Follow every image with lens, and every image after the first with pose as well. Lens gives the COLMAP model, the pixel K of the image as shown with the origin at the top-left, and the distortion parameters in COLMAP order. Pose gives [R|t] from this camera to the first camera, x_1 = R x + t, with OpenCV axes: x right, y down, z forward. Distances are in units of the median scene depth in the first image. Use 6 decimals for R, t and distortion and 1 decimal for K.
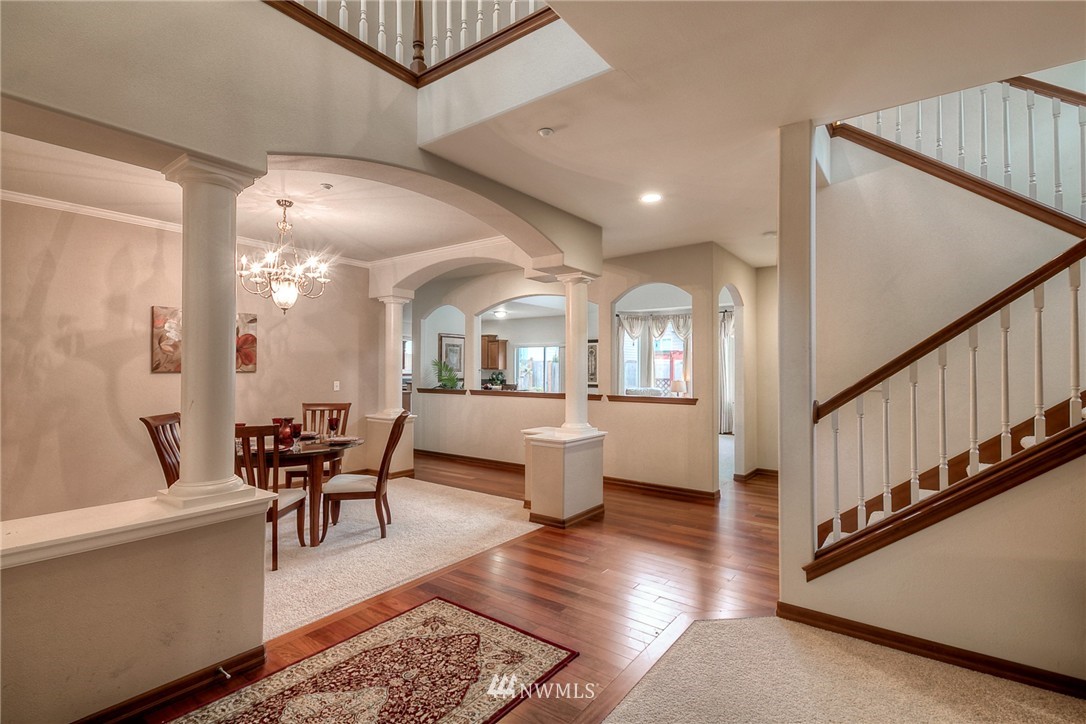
lens RADIAL K [[499.4, 0, 544.5], [0, 499.4, 362.6], [0, 0, 1]] dist [0.021812, -0.004268]
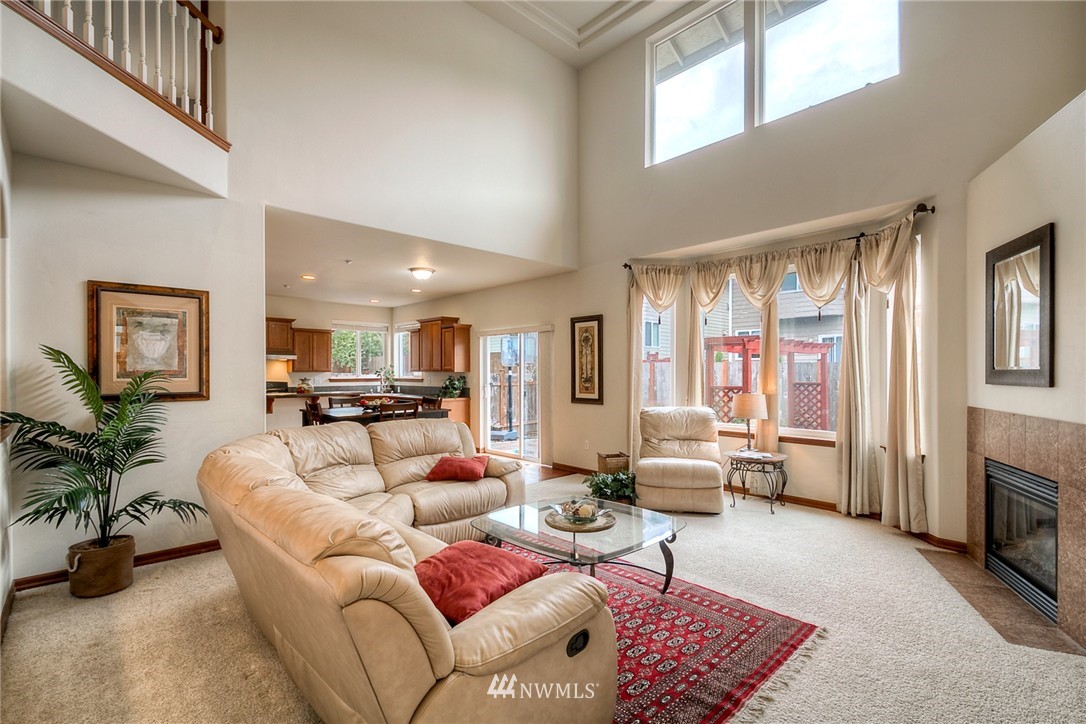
lens RADIAL K [[499.4, 0, 544.9], [0, 499.4, 367.6], [0, 0, 1]] dist [0.021812, -0.004268]
pose [[0.982207, -0.004483, -0.187748, 0.136413], [0.005513, 0.999972, 0.004964, 0.006150], [0.187721, -0.005911, 0.982205, 0.410043]]
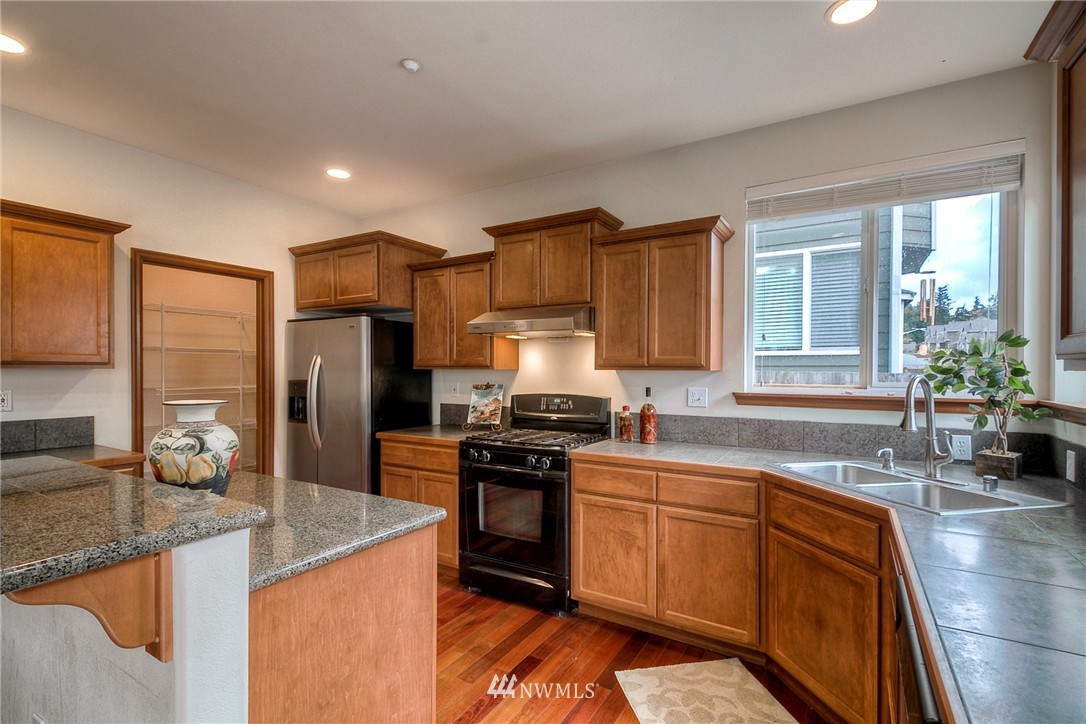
lens RADIAL K [[499.4, 0, 549.7], [0, 499.4, 368.3], [0, 0, 1]] dist [0.021812, -0.004268]
pose [[0.091178, -0.001716, -0.995833, -0.101885], [0.012429, 0.999923, -0.000585, 0.013060], [0.995757, -0.012323, 0.091192, 0.968482]]
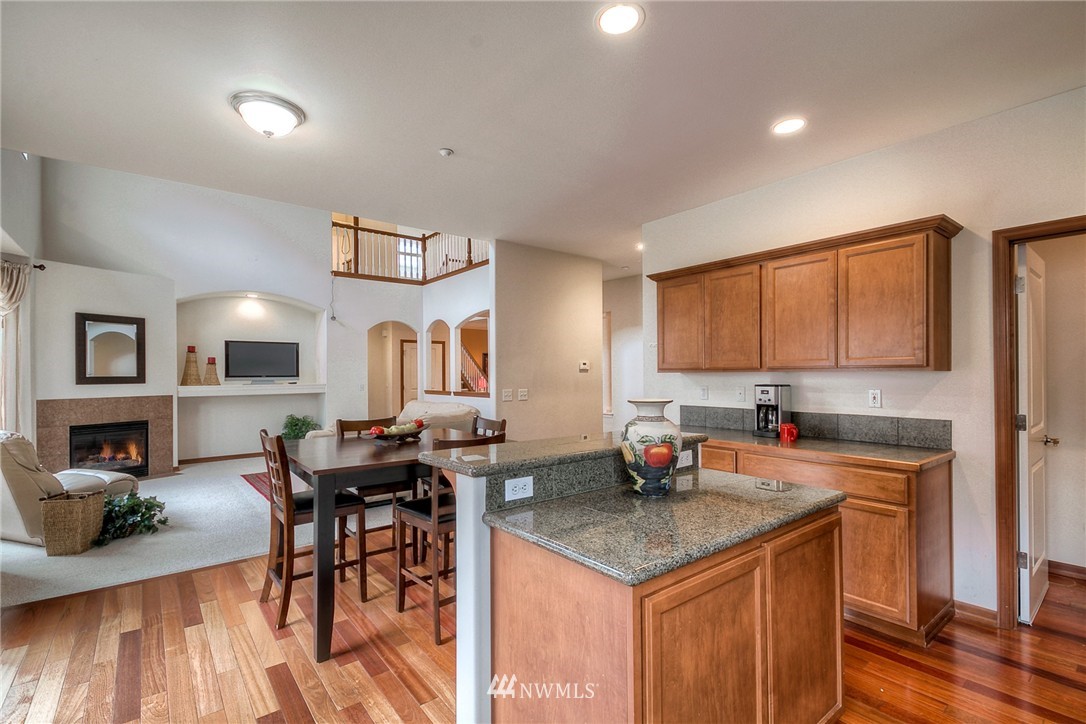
lens RADIAL K [[499.4, 0, 545.0], [0, 499.4, 368.8], [0, 0, 1]] dist [0.021812, -0.004268]
pose [[-0.964229, 0.008609, 0.264929, -0.234362], [0.002920, 0.999757, -0.021857, 0.013881], [-0.265053, -0.020302, -0.964020, 1.041230]]
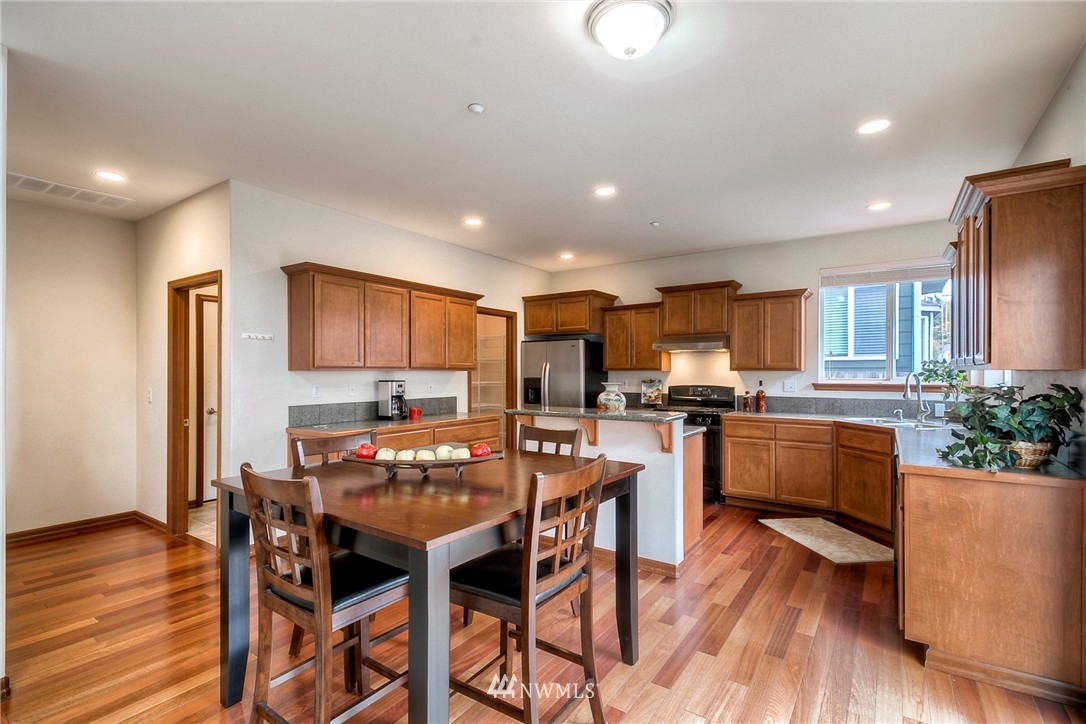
lens RADIAL K [[499.4, 0, 543.1], [0, 499.4, 366.8], [0, 0, 1]] dist [0.021812, -0.004268]
pose [[0.024629, -0.009546, -0.999651, 0.071560], [0.014580, 0.999851, -0.009189, 0.012173], [0.999590, -0.014349, 0.024765, 0.850289]]
